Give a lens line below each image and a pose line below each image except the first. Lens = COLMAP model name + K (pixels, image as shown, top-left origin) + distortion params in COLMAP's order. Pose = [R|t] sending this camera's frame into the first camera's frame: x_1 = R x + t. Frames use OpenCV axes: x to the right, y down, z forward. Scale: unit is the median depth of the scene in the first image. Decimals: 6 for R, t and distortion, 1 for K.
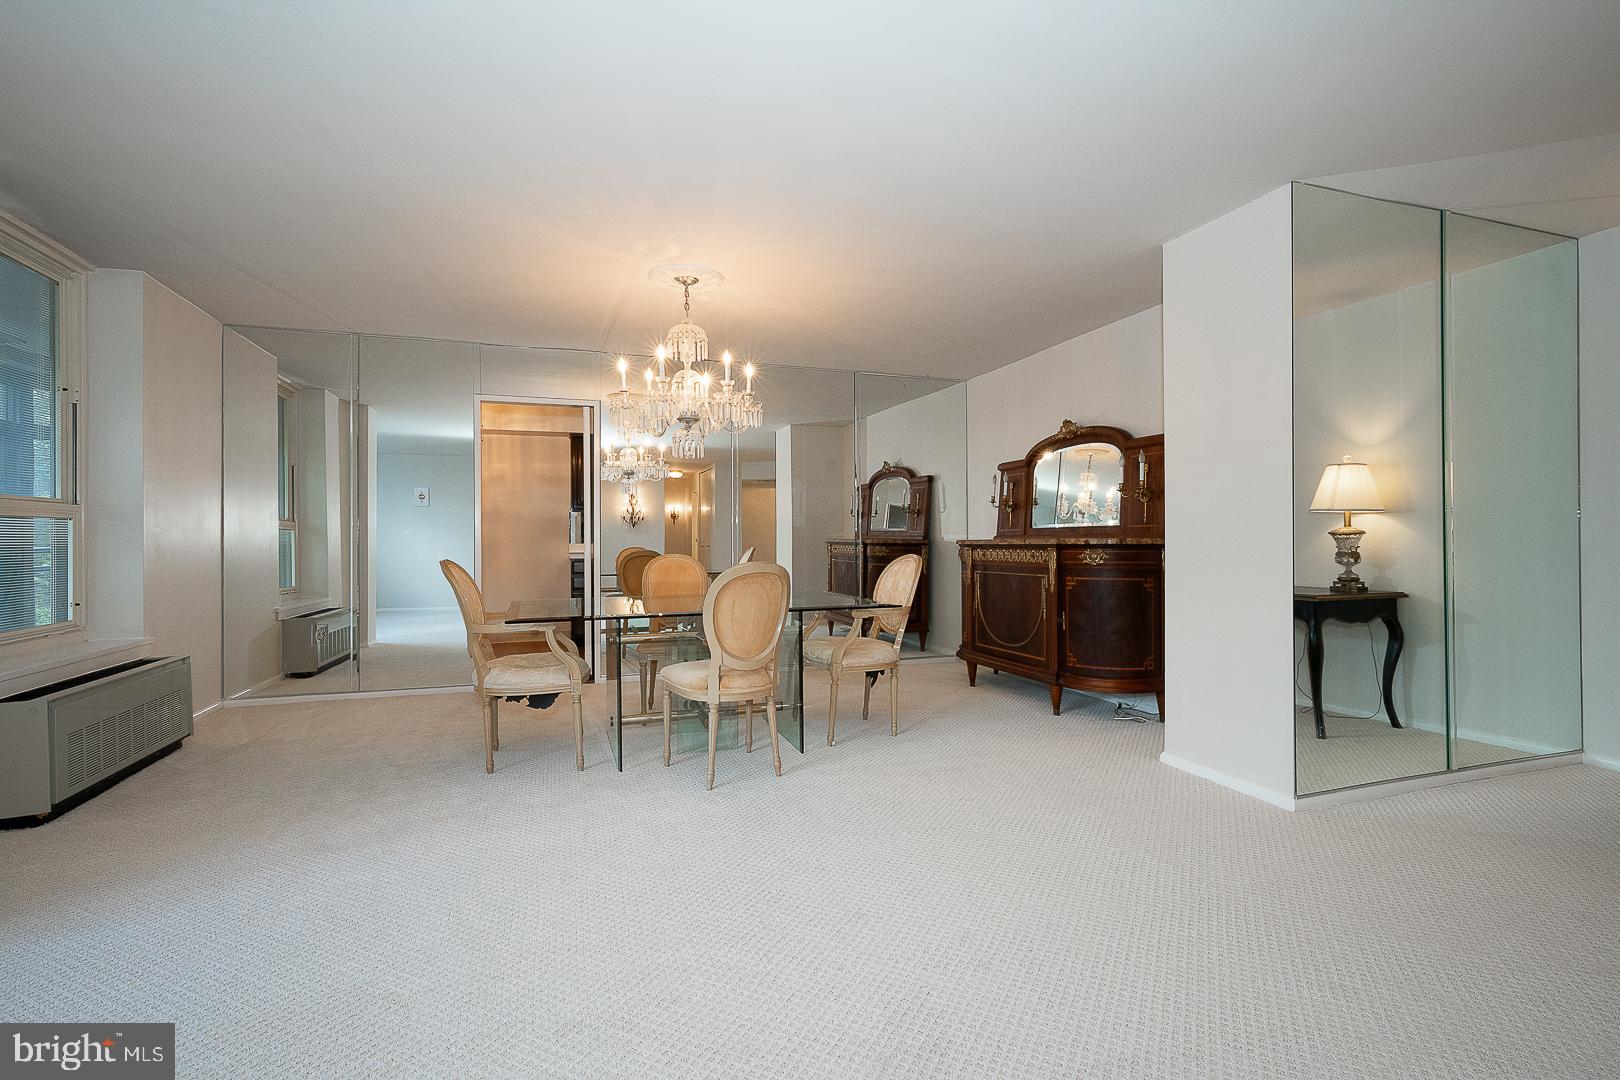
lens RADIAL K [[780.2, 0, 814.1], [0, 780.2, 535.9], [0, 0, 1]] dist [0.007230, 0.000520]
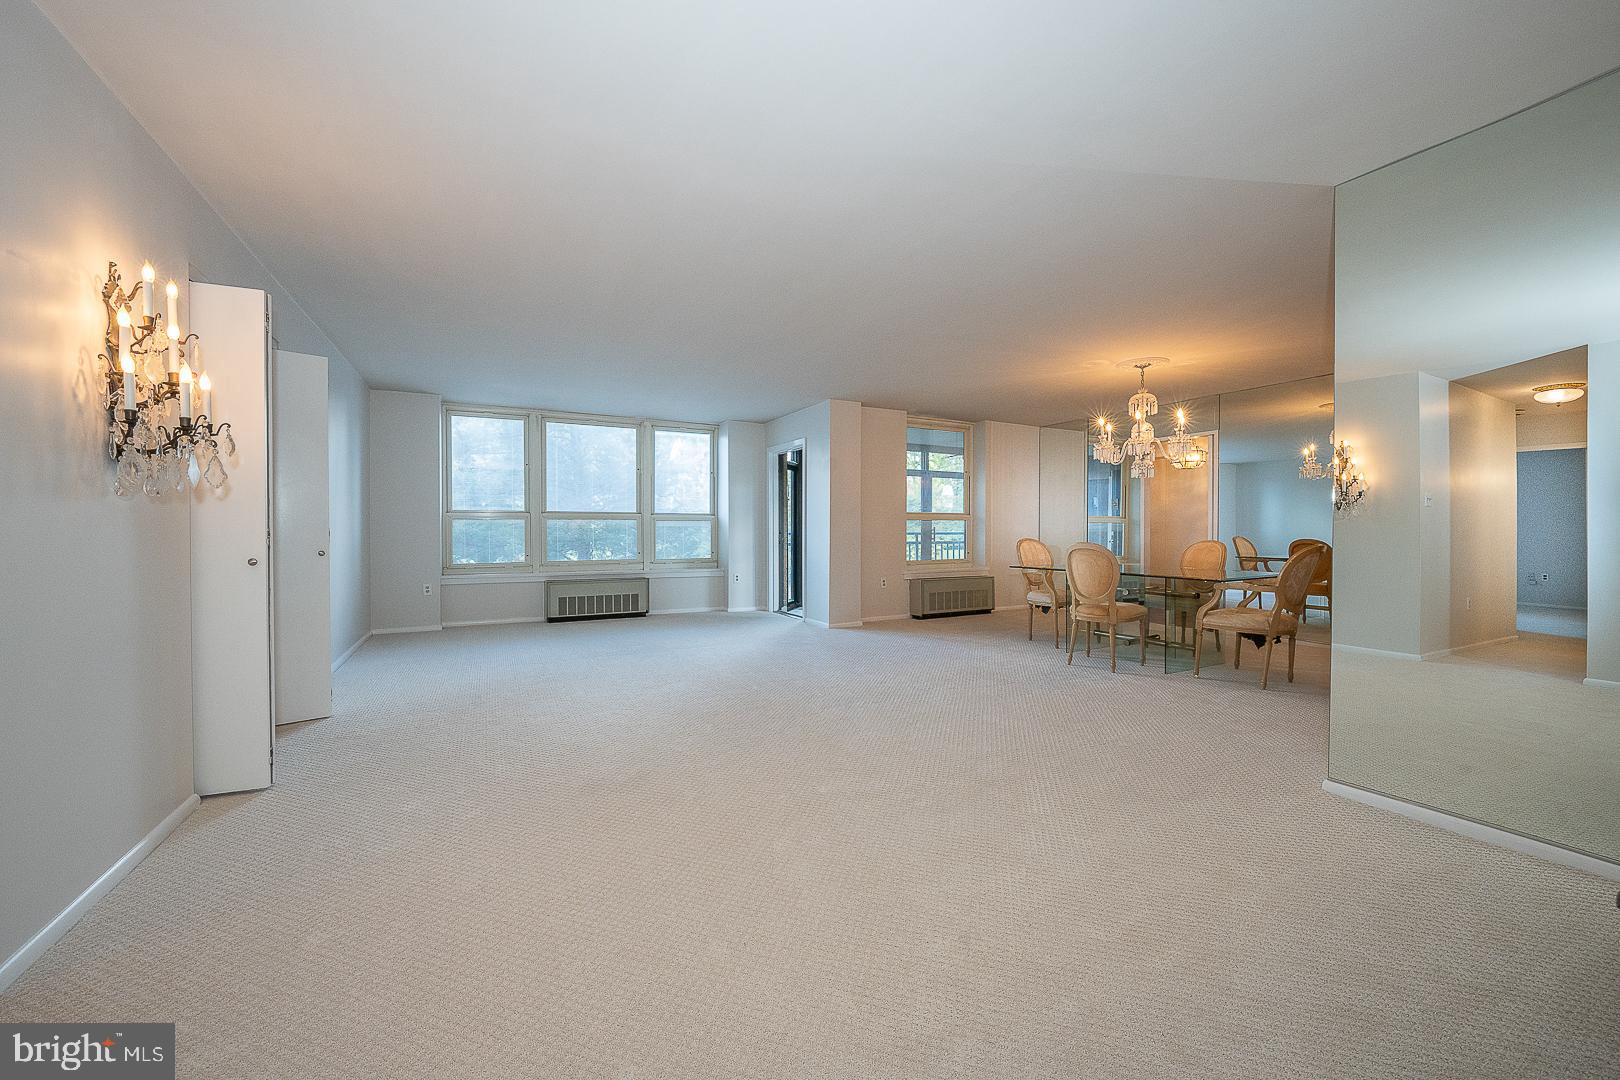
lens RADIAL K [[626.0, 0, 807.8], [0, 626.0, 536.3], [0, 0, 1]] dist [-0.000865, -0.000005]
pose [[0.142289, 0.017587, -0.989669, 0.901143], [0.000974, 0.999839, 0.017908, -0.005221], [0.989825, -0.003512, 0.142249, 0.134020]]
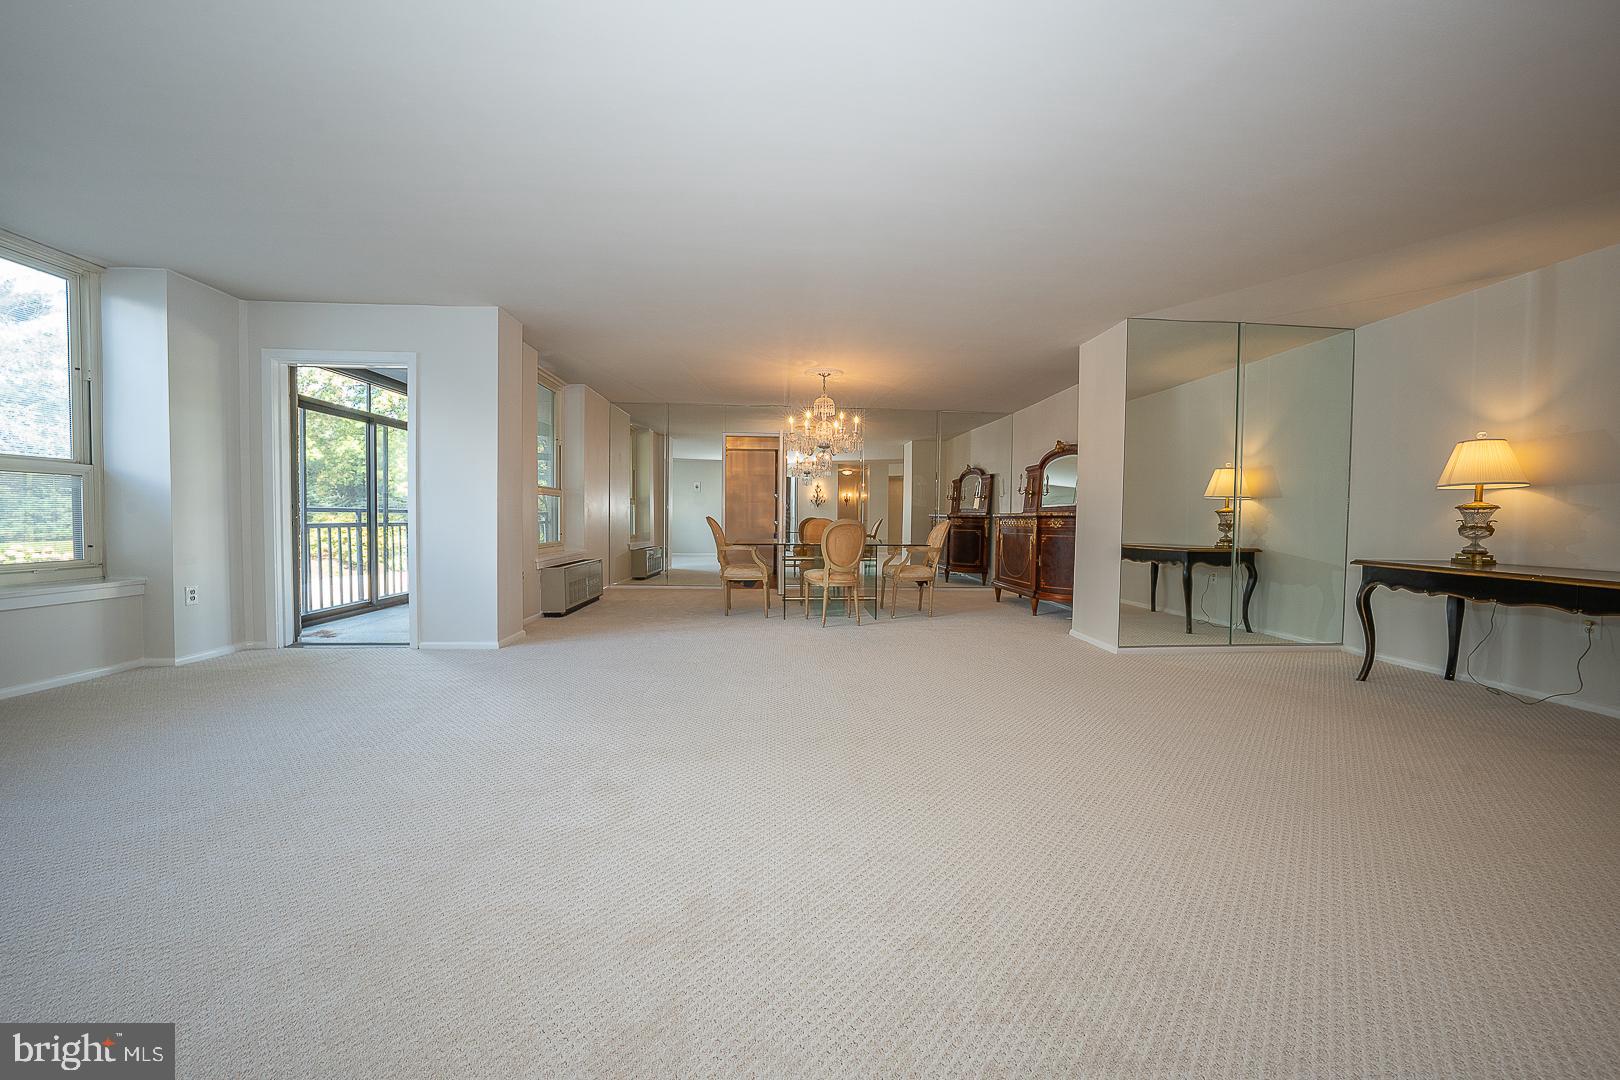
lens RADIAL K [[562.1, 0, 794.6], [0, 562.1, 541.1], [0, 0, 1]] dist [-0.008332, 0.000213]
pose [[0.958824, 0.030091, -0.282401, 0.152116], [-0.017235, 0.998703, 0.047900, 0.016485], [0.283477, -0.041060, 0.958100, -0.326655]]
